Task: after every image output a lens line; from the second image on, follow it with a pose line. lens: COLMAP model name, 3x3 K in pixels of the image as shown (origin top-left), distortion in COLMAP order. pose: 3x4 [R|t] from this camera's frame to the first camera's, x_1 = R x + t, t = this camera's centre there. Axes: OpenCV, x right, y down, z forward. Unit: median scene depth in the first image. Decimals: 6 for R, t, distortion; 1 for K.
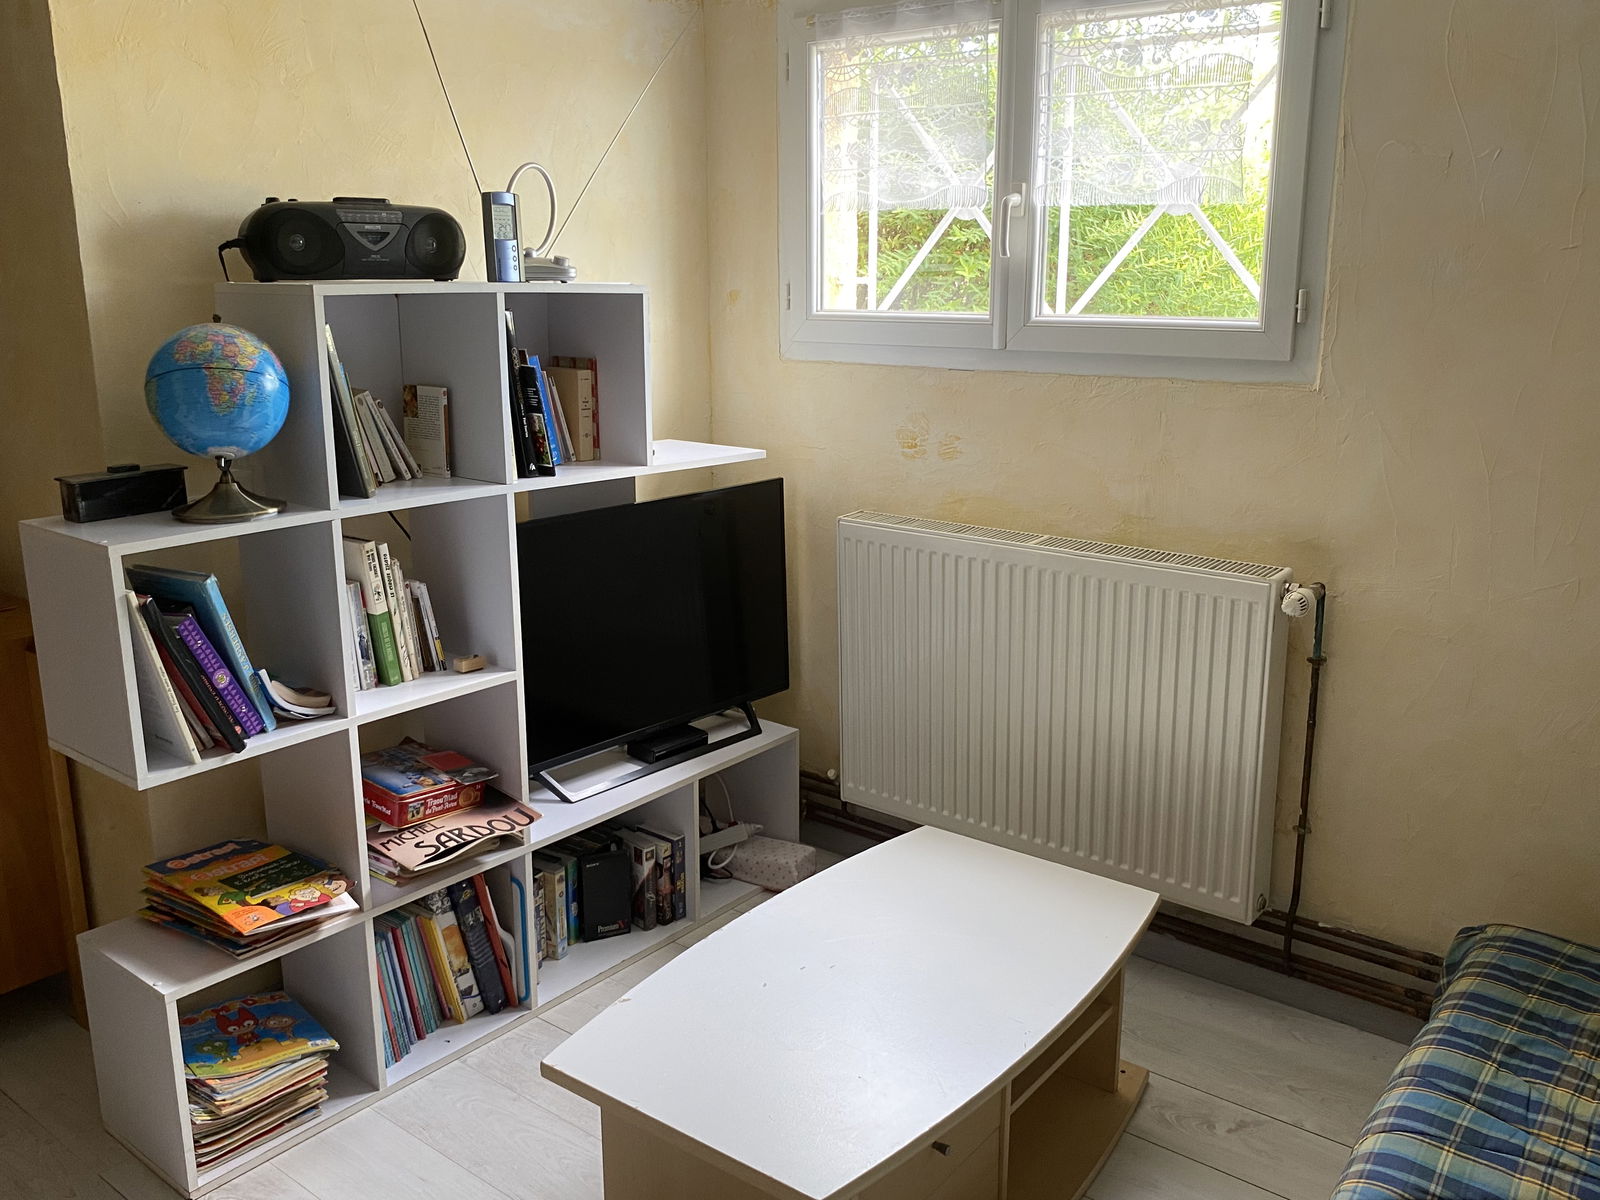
lens RADIAL K [[1380.2, 0, 799.8], [0, 1380.2, 598.6], [0, 0, 1]] dist [0.018008, -0.035246]
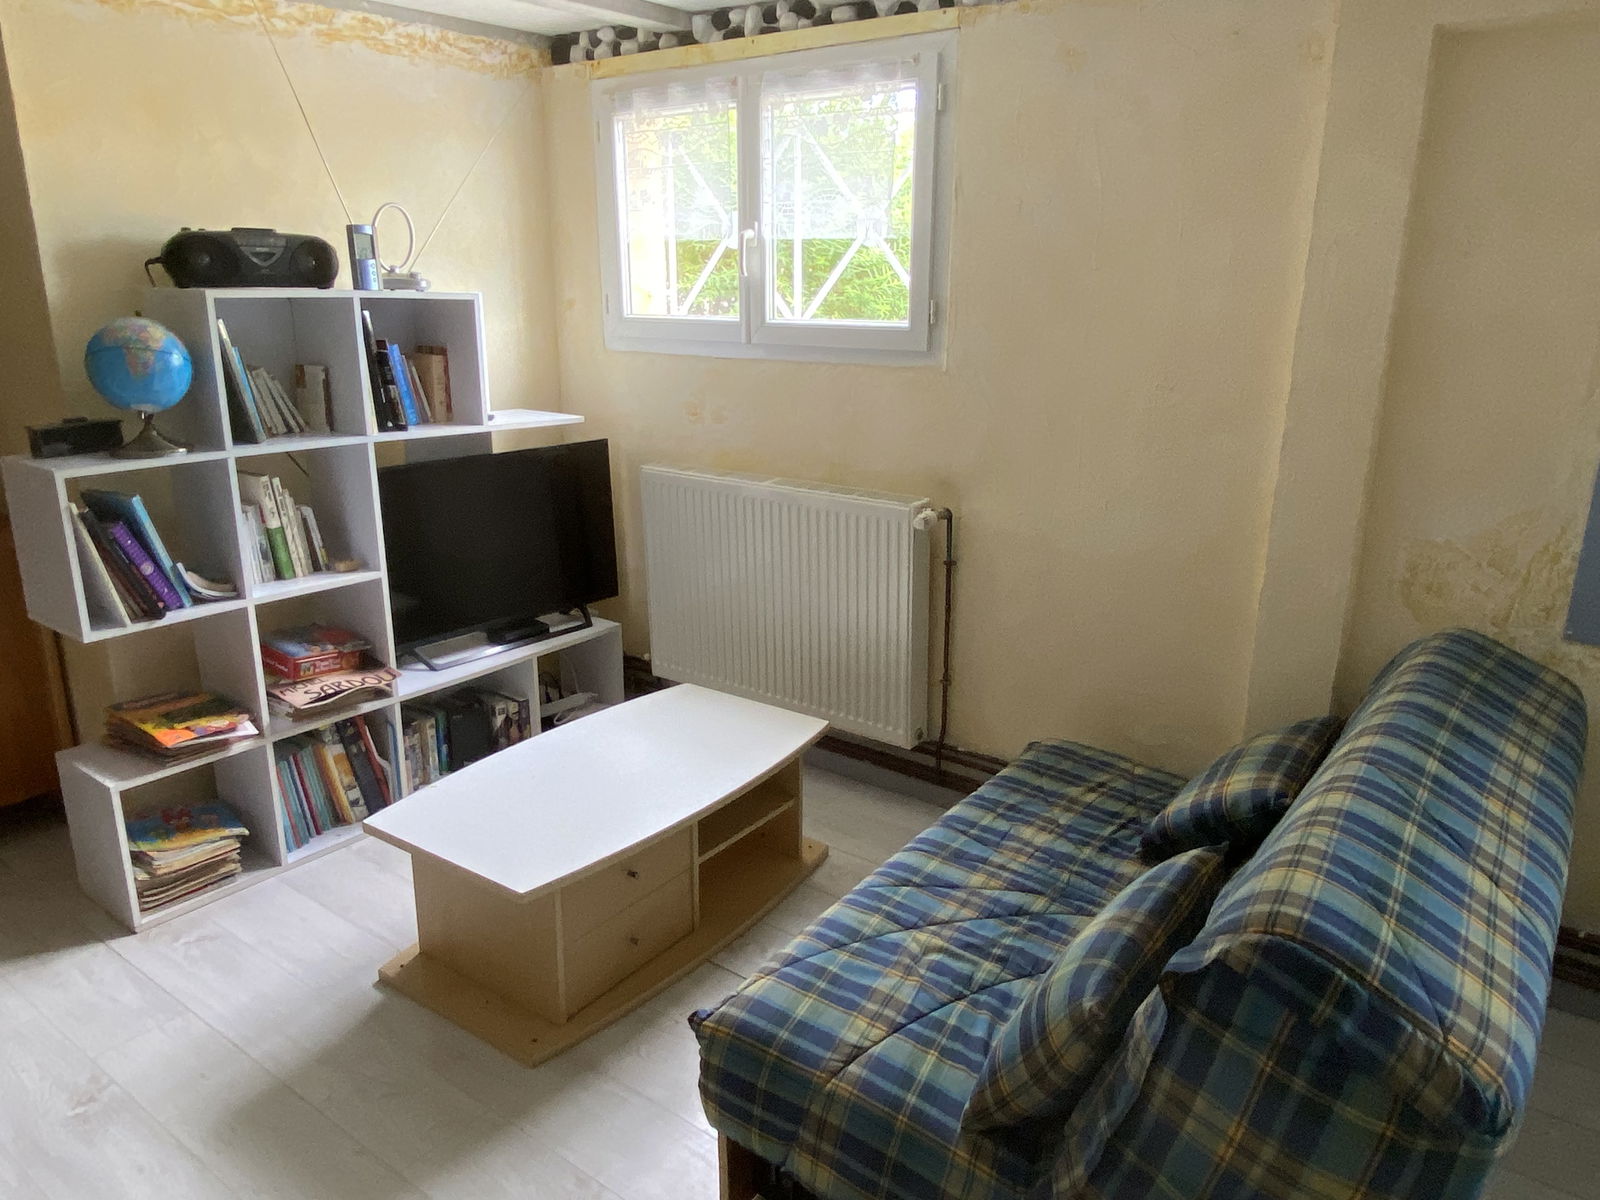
lens RADIAL K [[1139.0, 0, 805.9], [0, 1139.0, 601.6], [0, 0, 1]] dist [0.024676, -0.023429]
pose [[0.999442, -0.002339, 0.033319, 0.188972], [0.001146, 0.999359, 0.035794, 0.043178], [-0.033382, -0.035736, 0.998804, -0.174387]]
